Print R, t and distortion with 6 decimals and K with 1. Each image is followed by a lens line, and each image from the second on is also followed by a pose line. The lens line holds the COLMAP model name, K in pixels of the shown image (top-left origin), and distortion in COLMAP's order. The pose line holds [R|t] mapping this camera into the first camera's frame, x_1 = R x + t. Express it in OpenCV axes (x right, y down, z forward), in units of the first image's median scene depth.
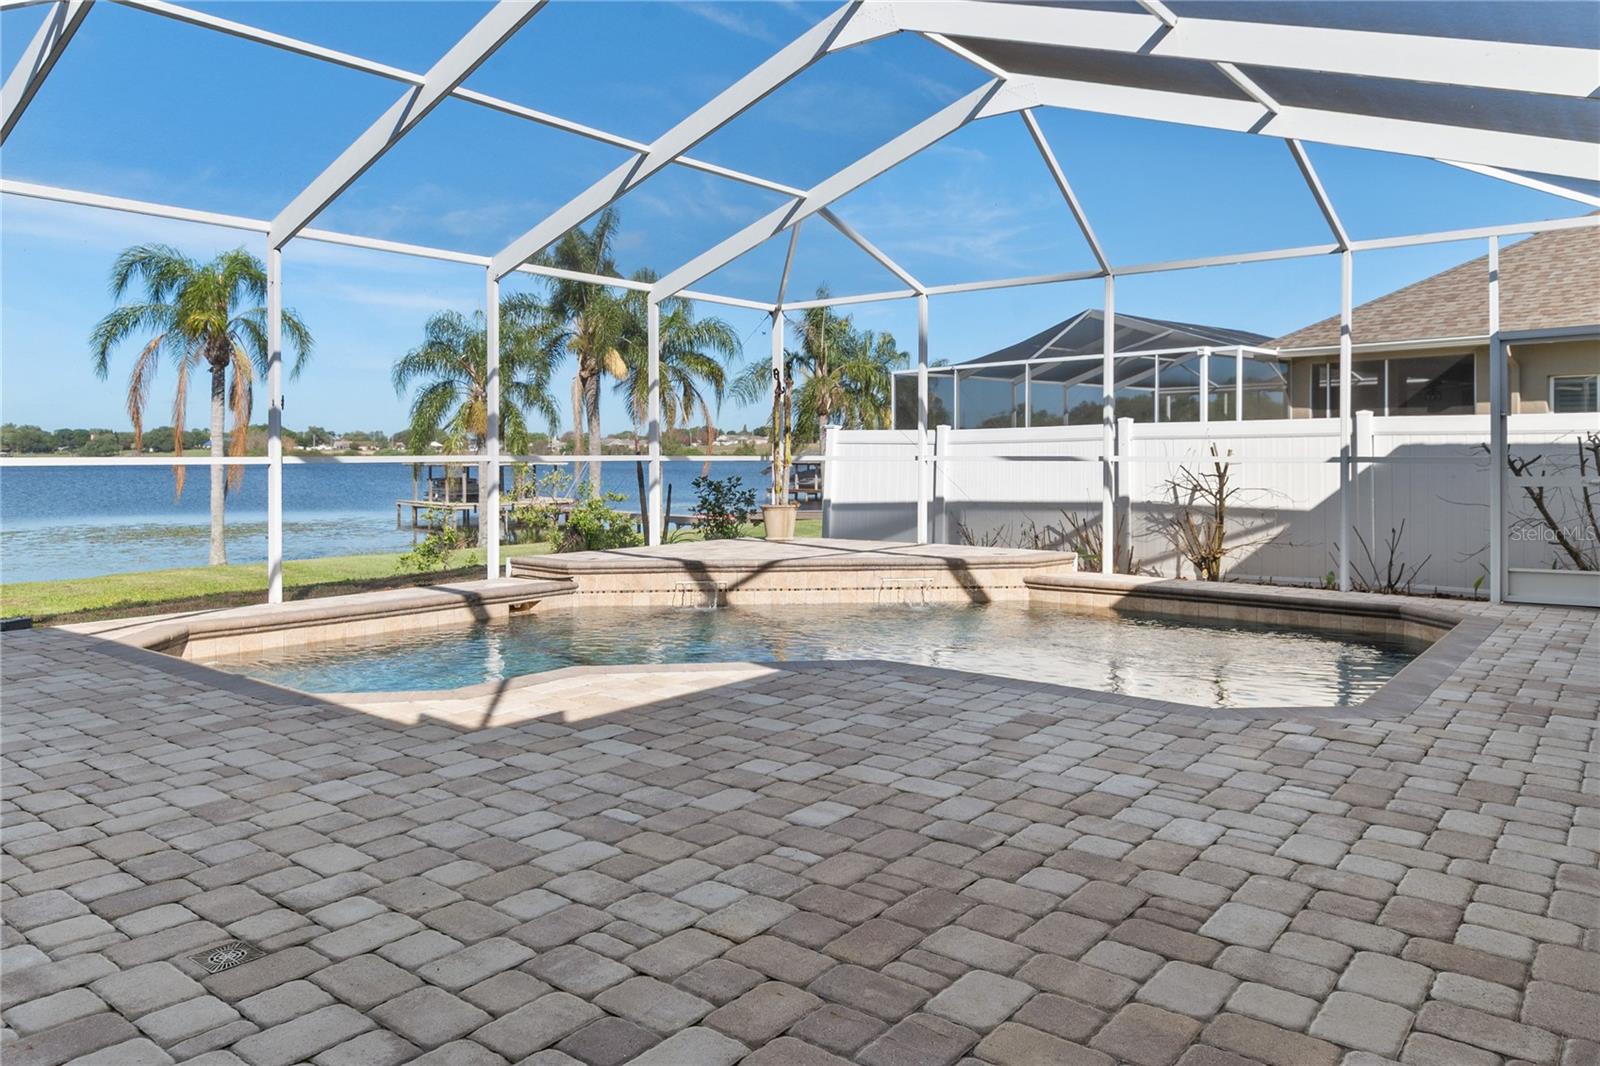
lens RADIAL K [[1106.6, 0, 832.2], [0, 1106.6, 450.3], [0, 0, 1]] dist [0.042752, 0.000288]
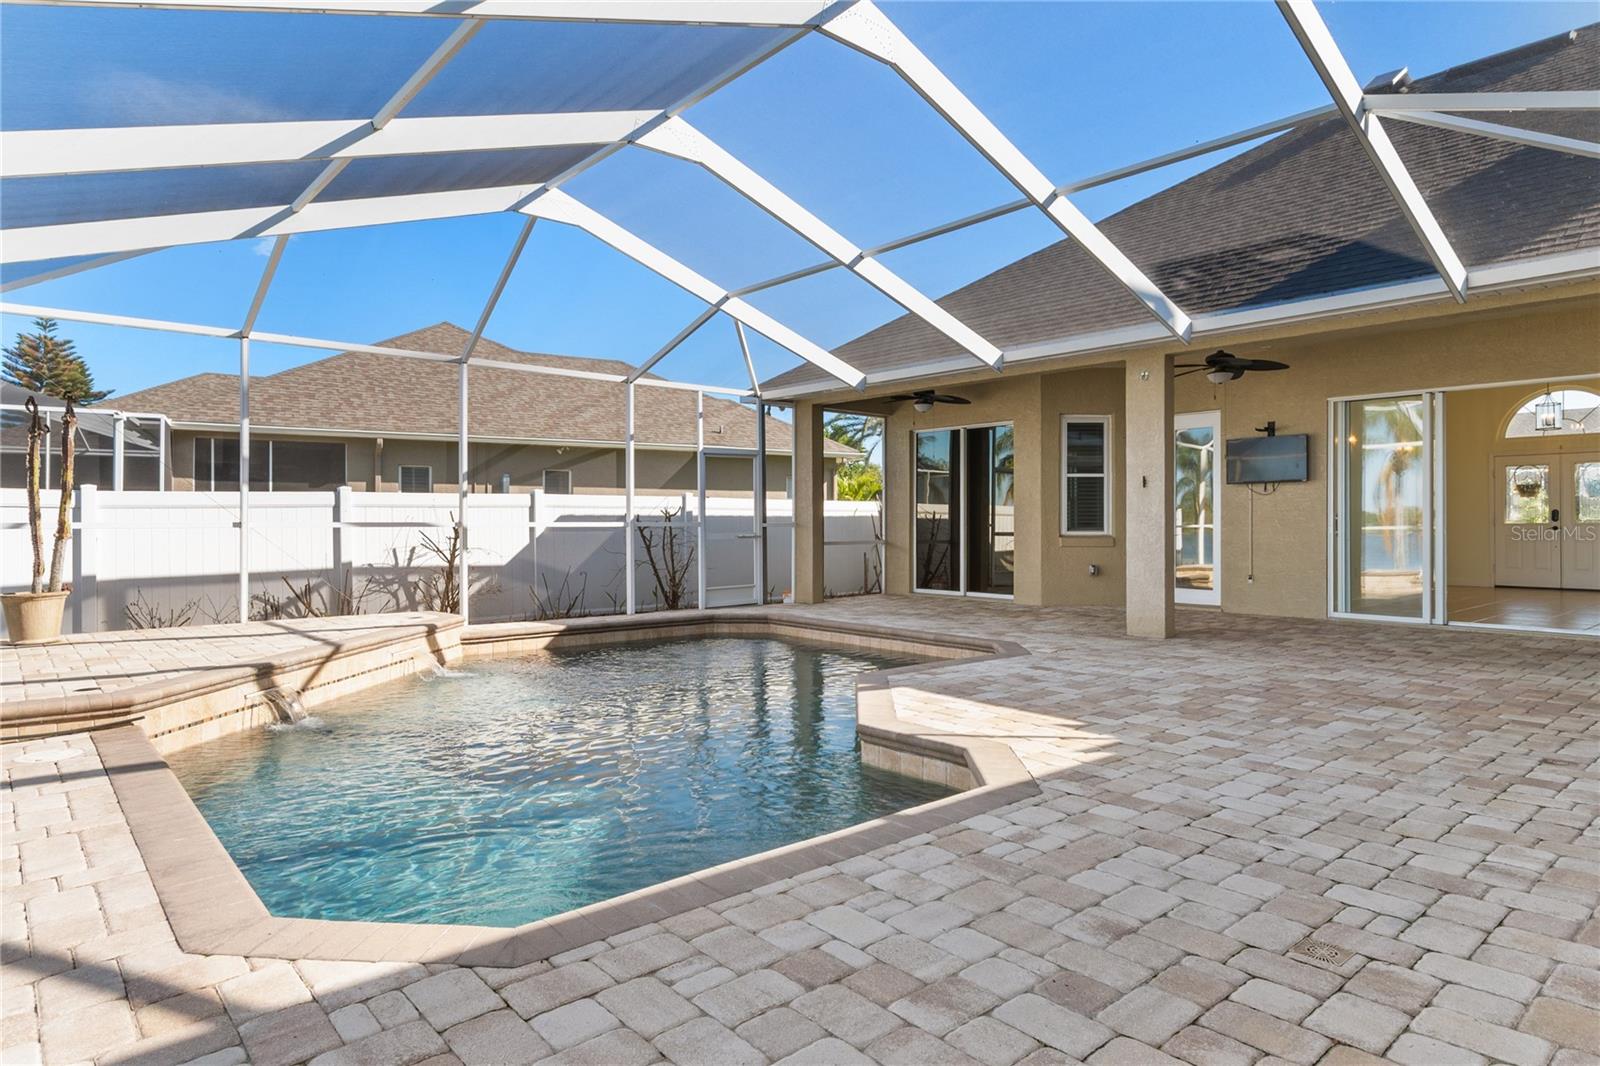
lens RADIAL K [[919.6, 0, 803.3], [0, 919.6, 529.0], [0, 0, 1]] dist [-0.026610, -0.002057]
pose [[0.174749, -0.006155, 0.984594, -0.543788], [-0.002425, 0.999975, 0.006682, 0.004090], [-0.984610, -0.003556, 0.174730, 0.445073]]
